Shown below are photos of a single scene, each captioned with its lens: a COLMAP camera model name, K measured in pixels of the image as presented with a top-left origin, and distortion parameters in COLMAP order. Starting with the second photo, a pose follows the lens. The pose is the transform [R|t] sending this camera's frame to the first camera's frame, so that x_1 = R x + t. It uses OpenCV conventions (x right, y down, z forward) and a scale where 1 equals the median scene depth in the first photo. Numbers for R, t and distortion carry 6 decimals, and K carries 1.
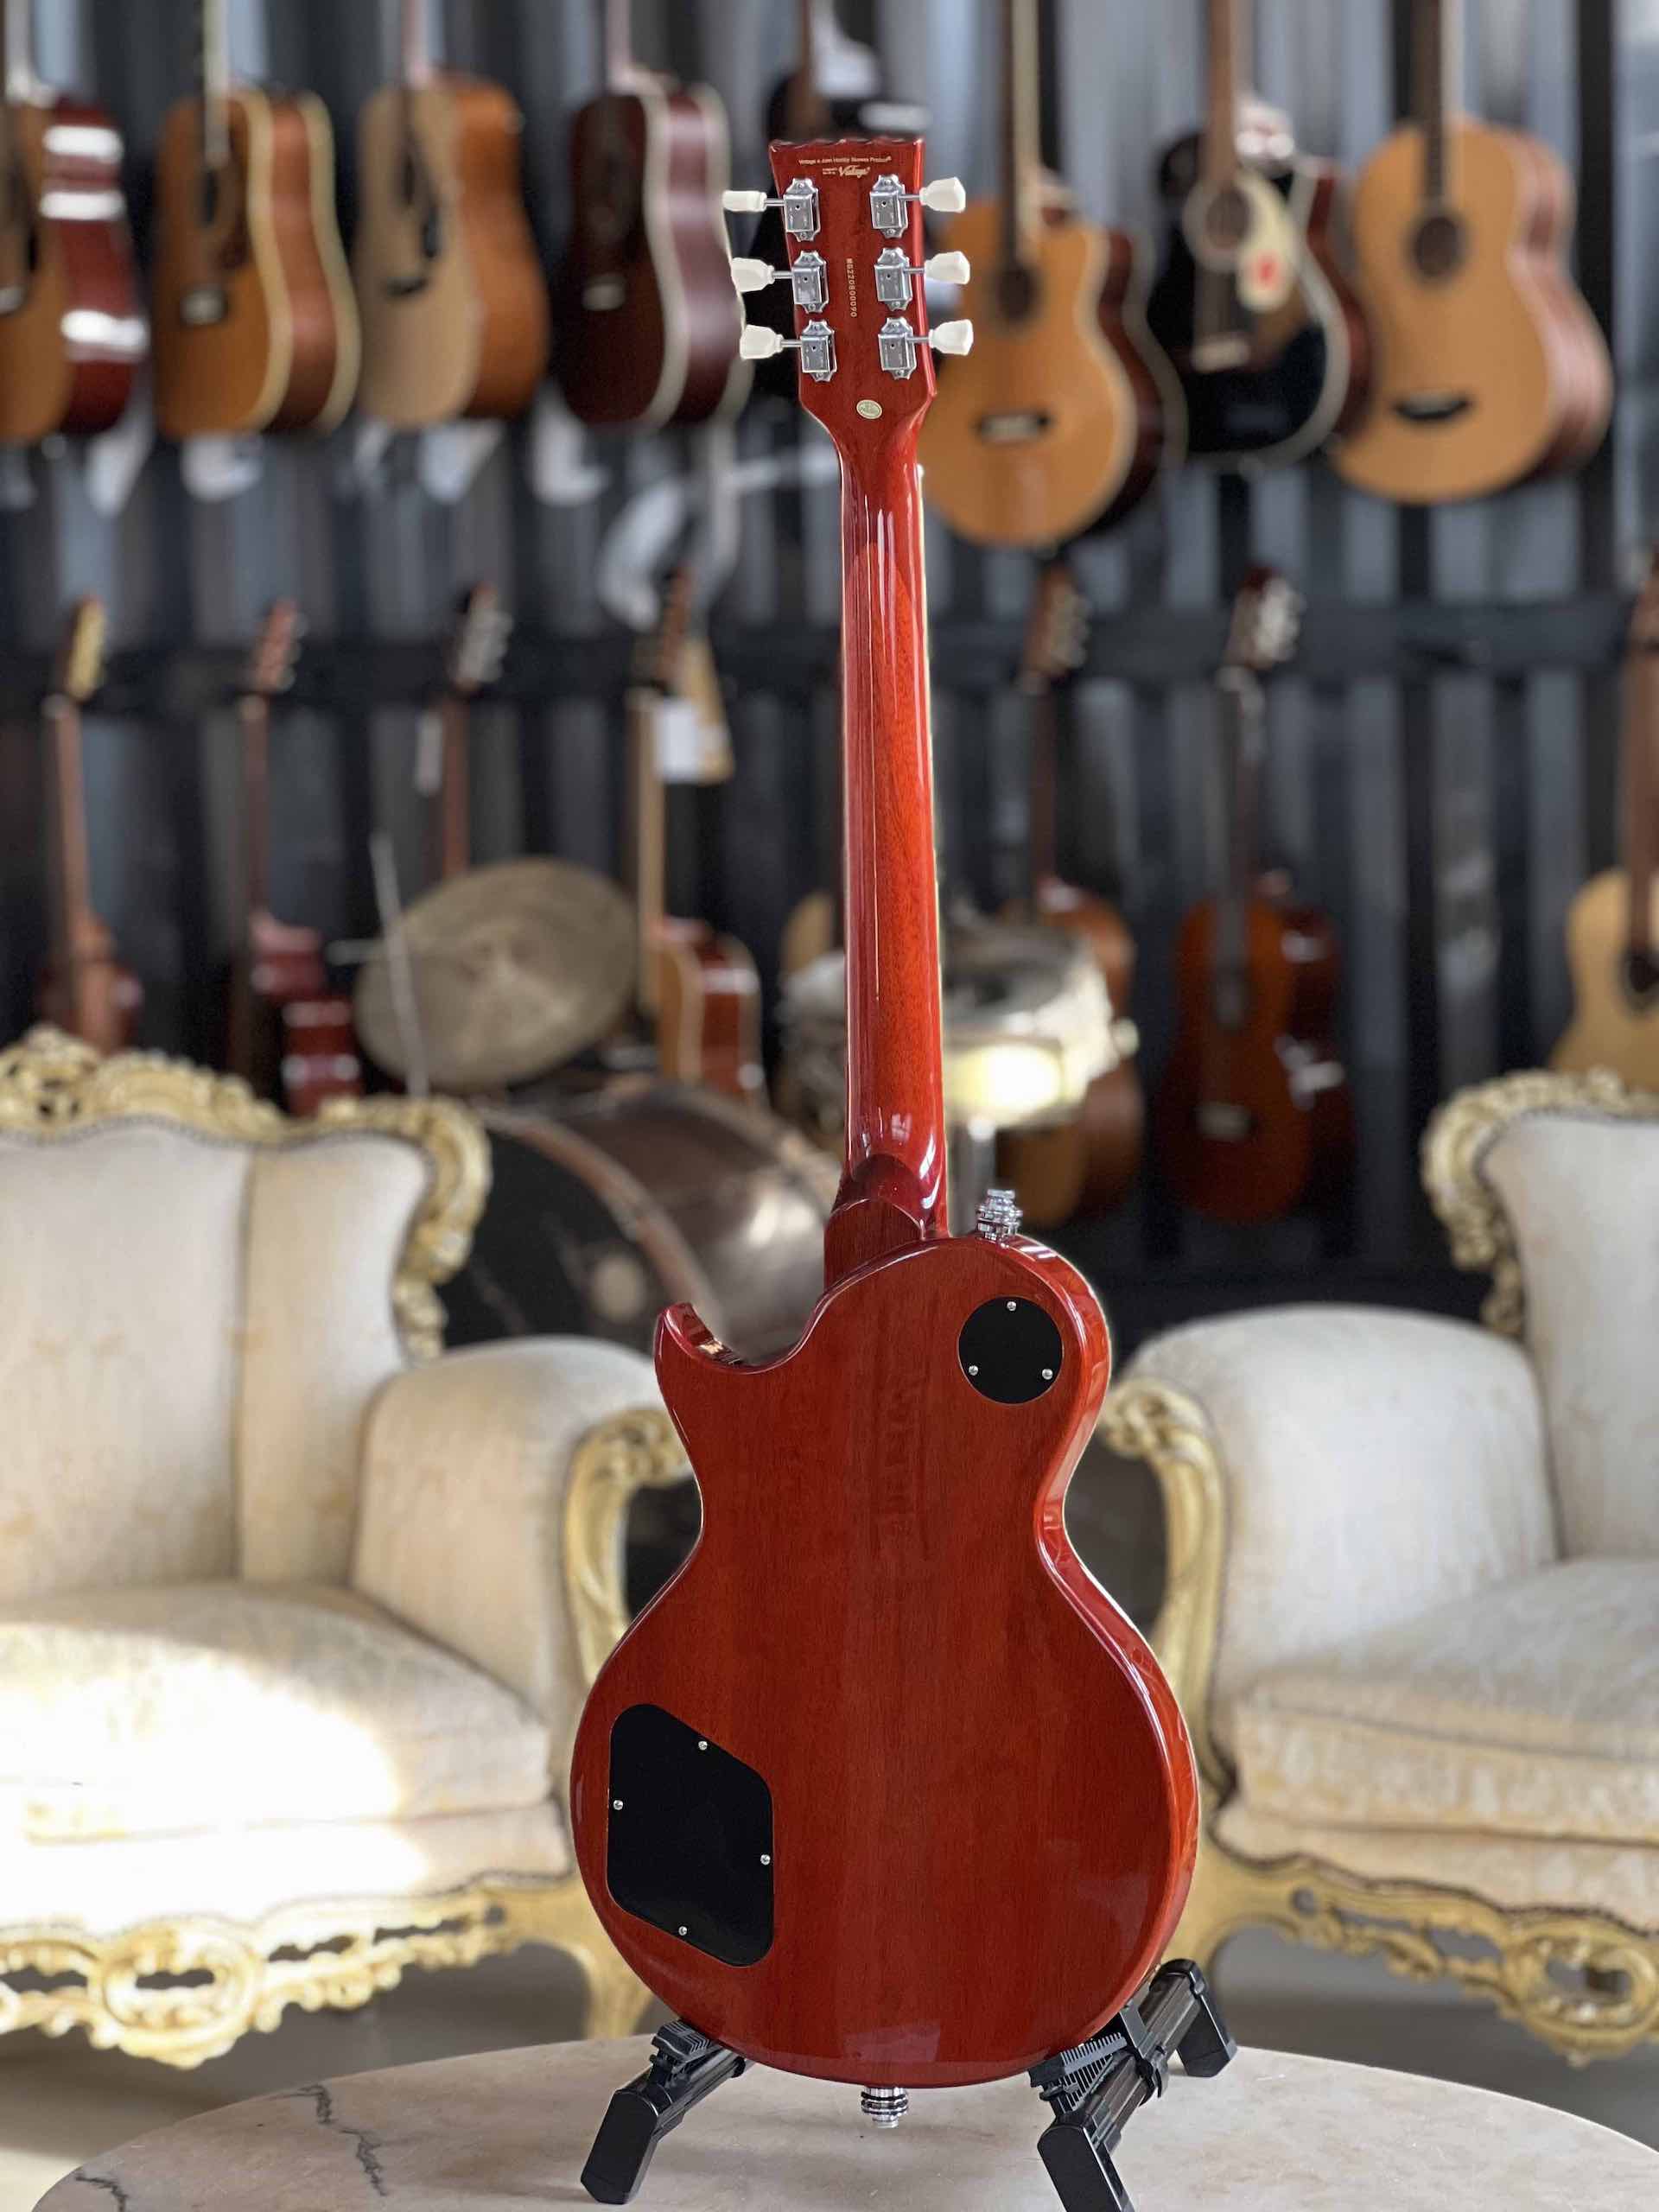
lens RADIAL K [[4975.4, 0, 829.5], [0, 4975.4, 1106.0], [0, 0, 1]] dist [0.053227, 0.144373]
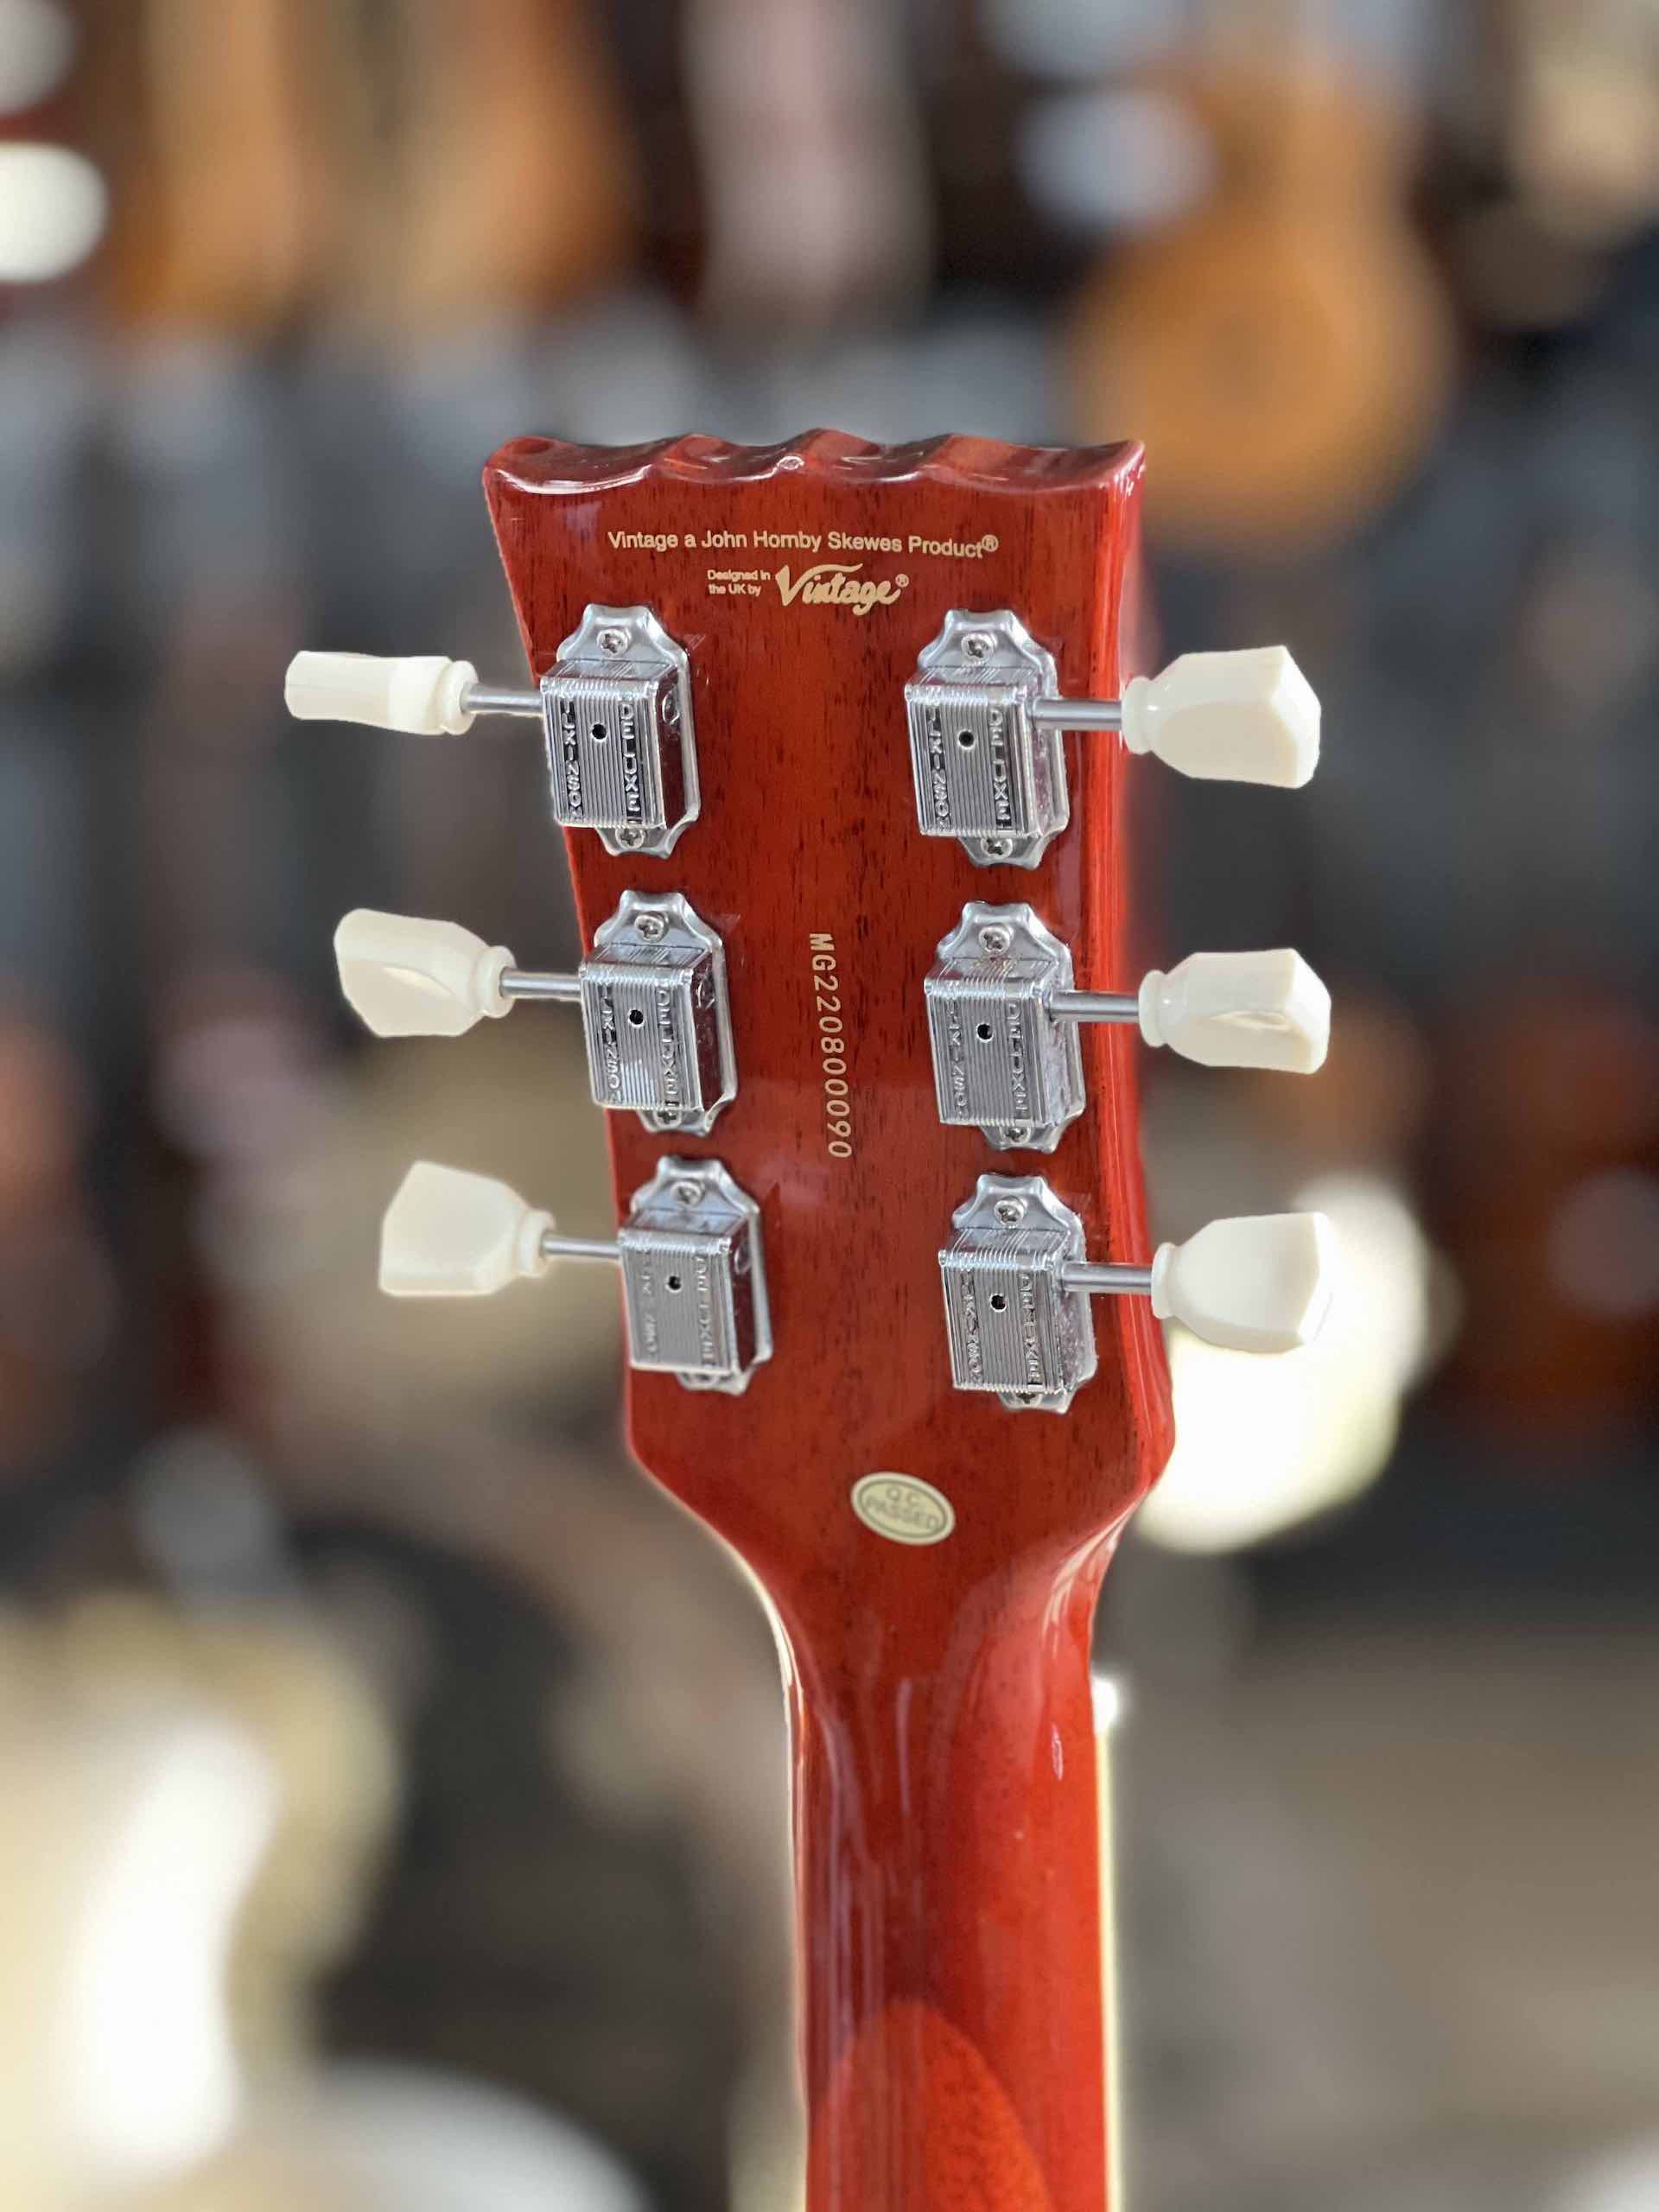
lens RADIAL K [[4922.7, 0, 829.5], [0, 4922.7, 1106.0], [0, 0, 1]] dist [-0.903782, -0.004122]
pose [[0.998982, 0.015191, -0.042485, 0.014377], [-0.012372, 0.997752, 0.065856, -0.177810], [0.043390, -0.065264, 0.996924, 0.769931]]
